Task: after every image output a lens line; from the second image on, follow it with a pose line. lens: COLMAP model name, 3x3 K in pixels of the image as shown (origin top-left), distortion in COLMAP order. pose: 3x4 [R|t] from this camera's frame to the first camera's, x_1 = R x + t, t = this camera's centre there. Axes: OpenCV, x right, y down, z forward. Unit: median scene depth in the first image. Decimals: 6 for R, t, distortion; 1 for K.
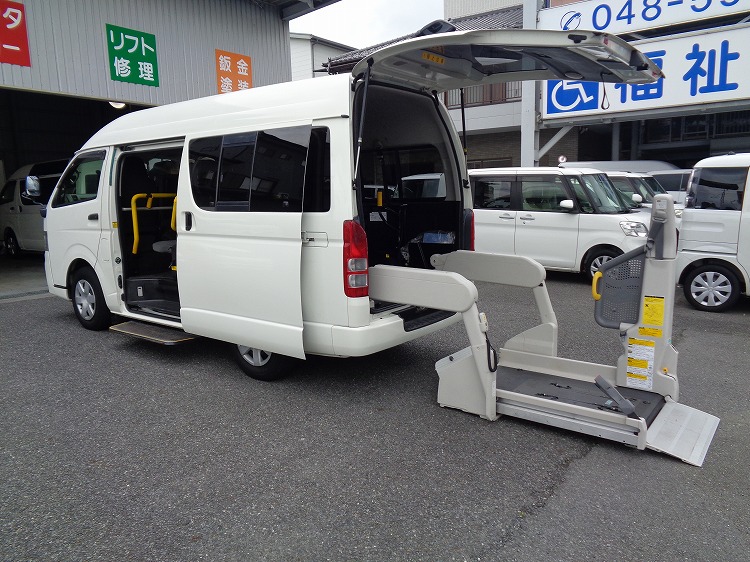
lens RADIAL K [[576.2, 0, 375.2], [0, 576.2, 283.8], [0, 0, 1]] dist [0.014427, -0.001991]
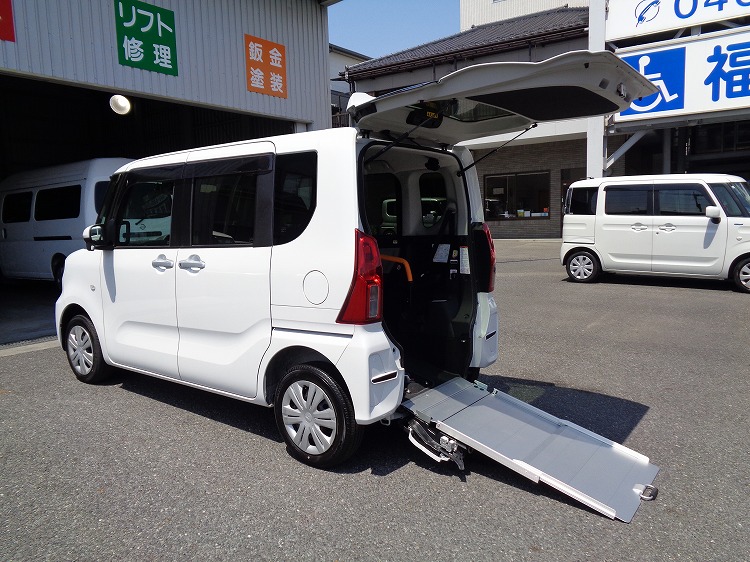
lens RADIAL K [[576.2, 0, 377.8], [0, 576.2, 275.8], [0, 0, 1]] dist [0.014427, -0.001991]
pose [[0.999862, -0.008016, 0.014537, -0.115750], [0.008678, 0.998901, -0.046059, -0.025681], [-0.014151, 0.046178, 0.998833, 0.217561]]
